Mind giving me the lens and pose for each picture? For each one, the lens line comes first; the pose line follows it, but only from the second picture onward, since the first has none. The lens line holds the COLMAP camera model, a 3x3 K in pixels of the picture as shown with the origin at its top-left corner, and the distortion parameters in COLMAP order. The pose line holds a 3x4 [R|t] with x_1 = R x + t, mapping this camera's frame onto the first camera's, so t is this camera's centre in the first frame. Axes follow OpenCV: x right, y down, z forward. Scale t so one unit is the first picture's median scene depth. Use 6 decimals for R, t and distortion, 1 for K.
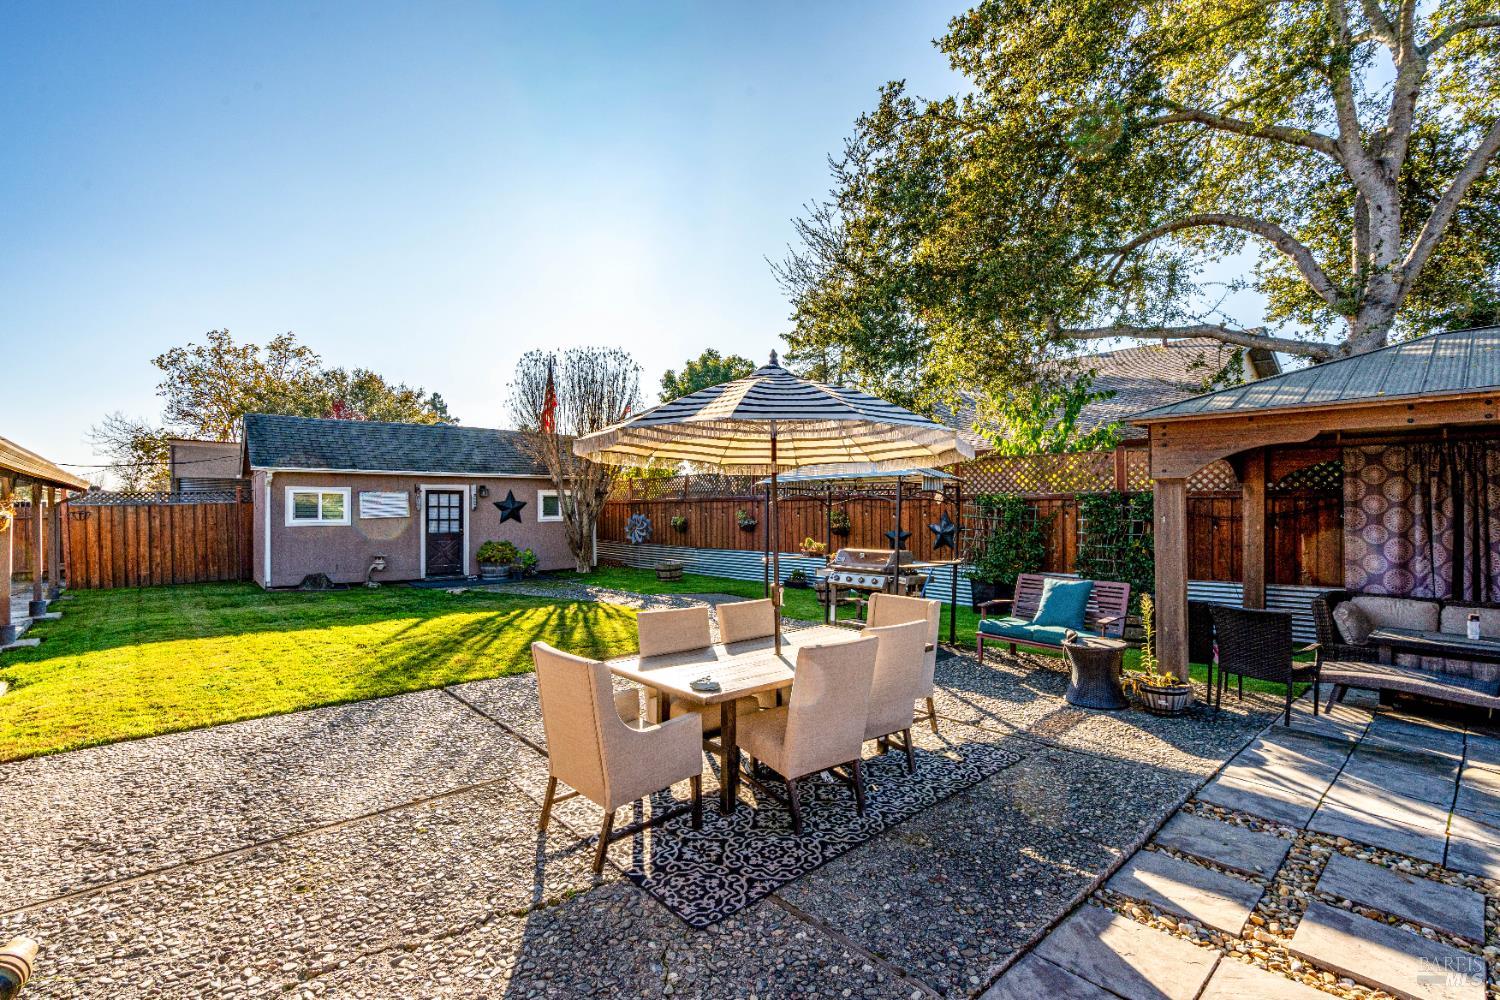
lens RADIAL K [[670.4, 0, 750.0], [0, 670.4, 500.0], [0, 0, 1]] dist [-0.001775, 0.000132]
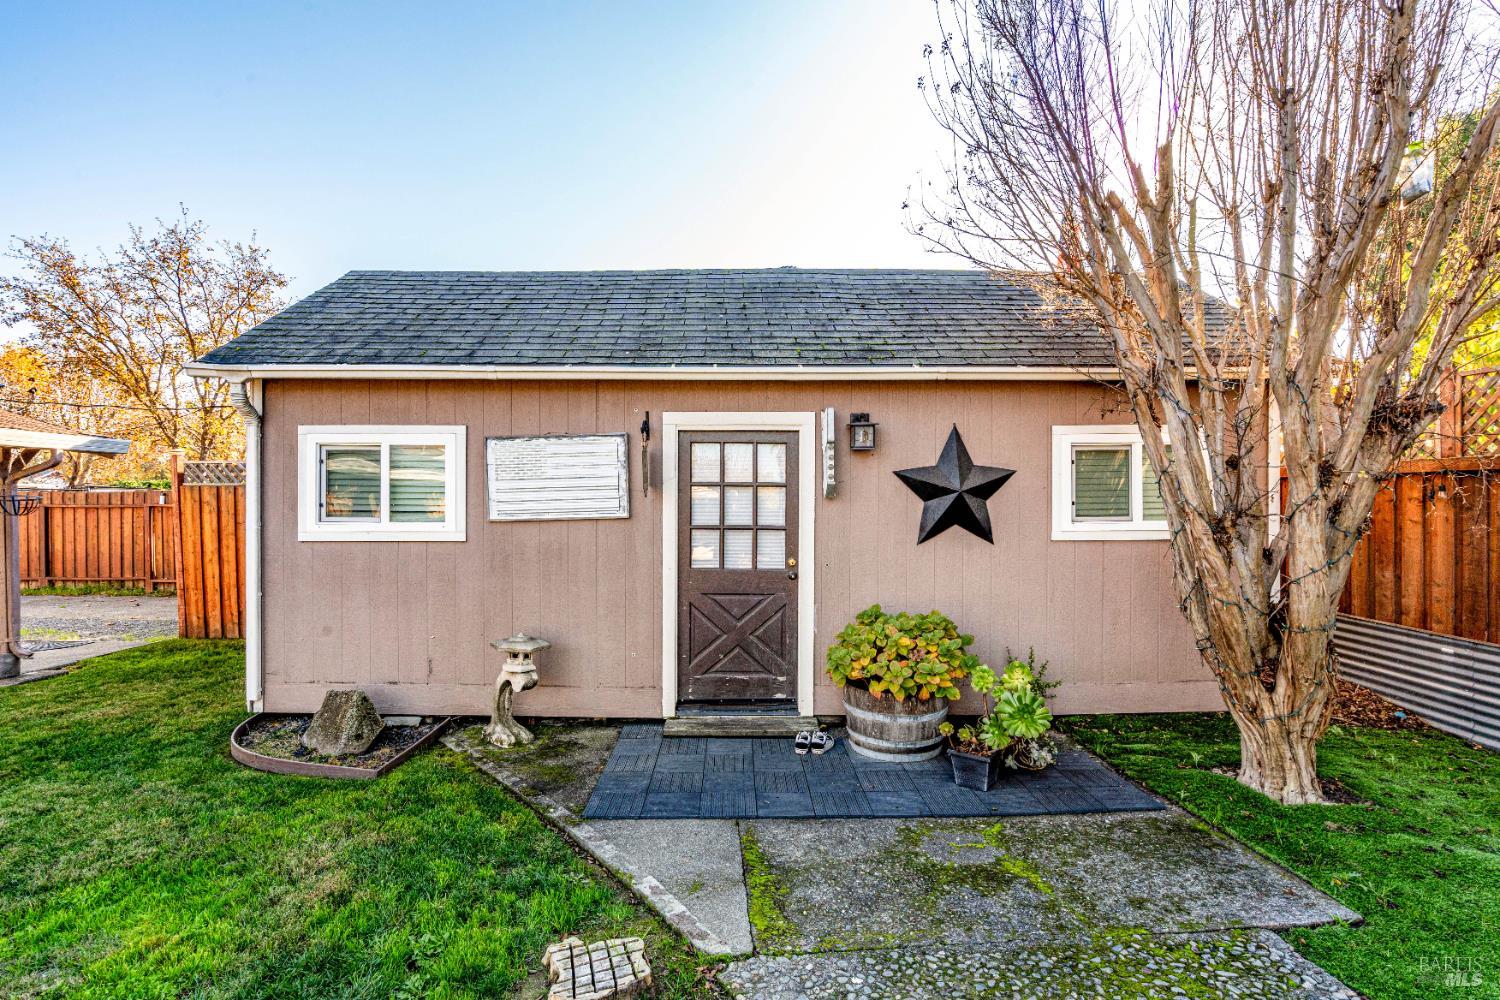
lens RADIAL K [[728.5, 0, 743.6], [0, 728.5, 510.9], [0, 0, 1]] dist [0.001262, 0.000283]
pose [[0.771541, 0.014408, -0.636017, -0.407940], [0.006936, 0.999494, 0.031056, 0.019605], [0.636142, -0.028373, 0.771050, 1.244900]]
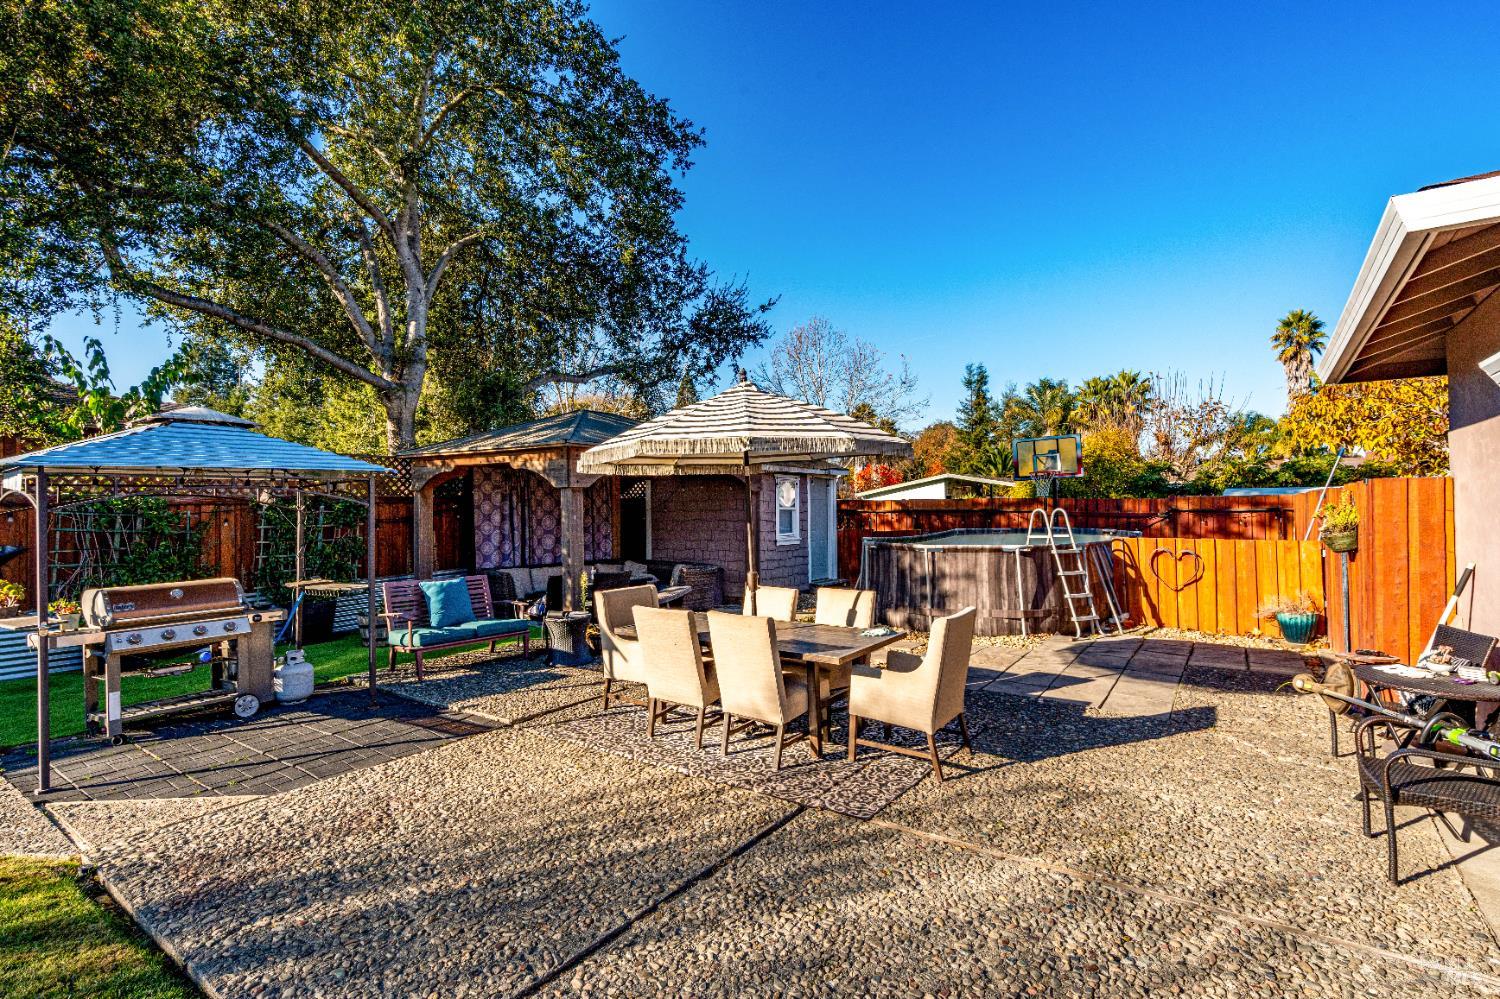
lens RADIAL K [[722.8, 0, 744.2], [0, 722.8, 496.7], [0, 0, 1]] dist [-0.001432, -0.000024]
pose [[-0.210571, 0.018102, 0.977411, -0.531212], [0.004979, 0.999835, -0.017445, 0.009552], [-0.977566, 0.001193, -0.210626, 0.579243]]
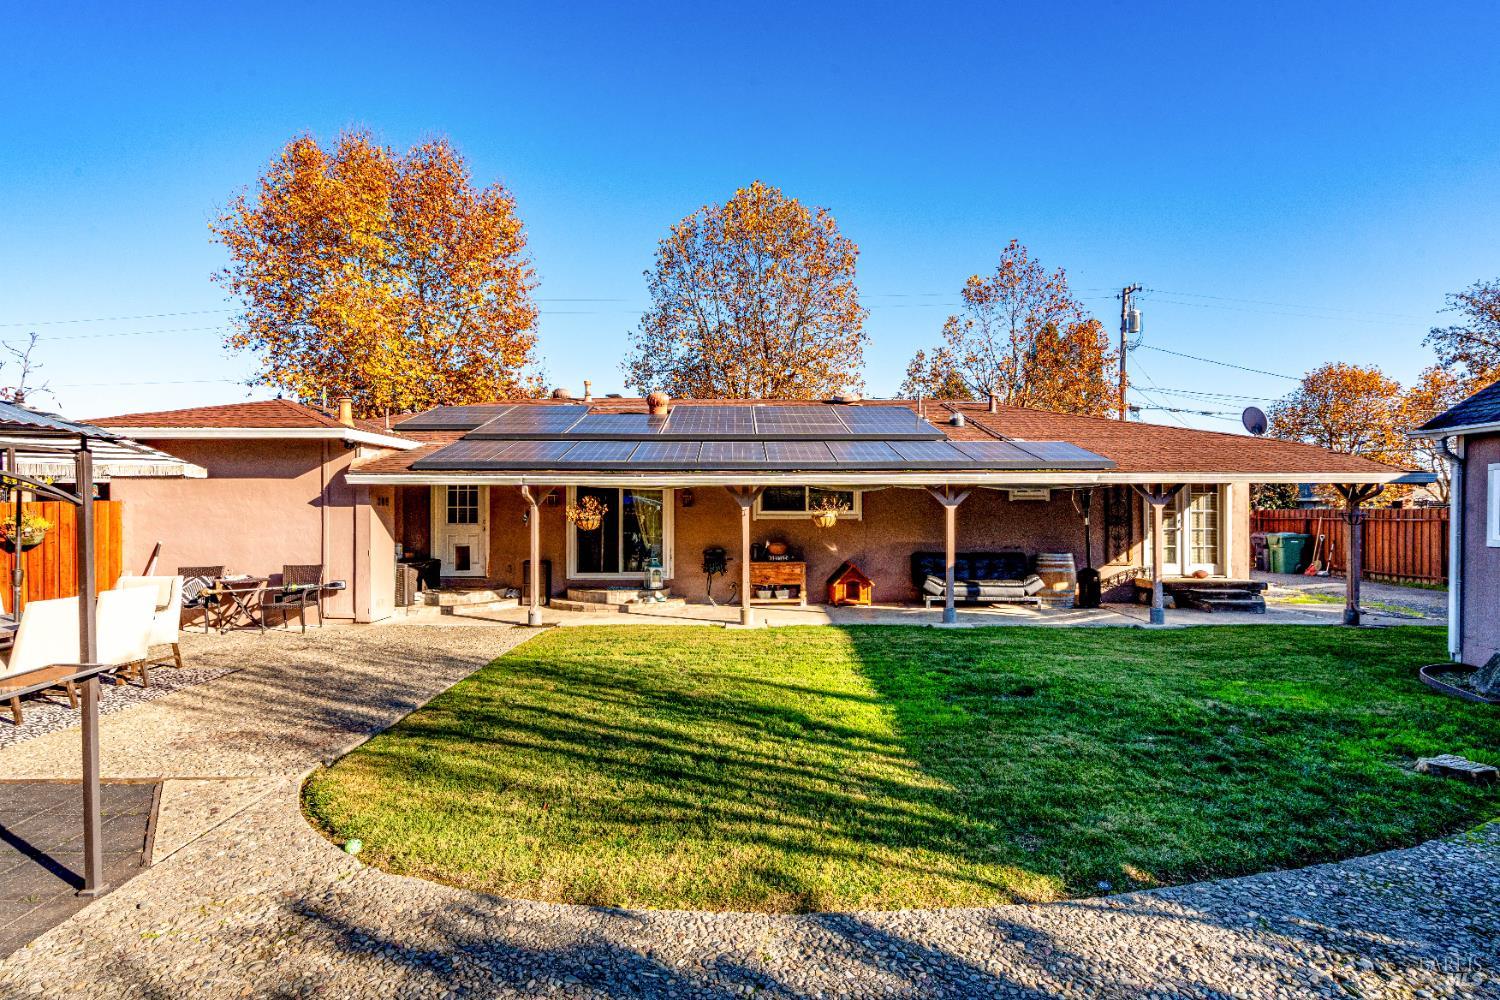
lens RADIAL K [[728.5, 0, 743.6], [0, 728.5, 510.9], [0, 0, 1]] dist [0.001262, 0.000283]
pose [[-0.661149, 0.003943, -0.750244, 0.099613], [0.007547, 0.999971, -0.001396, 0.013566], [0.750217, -0.006585, -0.661159, 1.375006]]
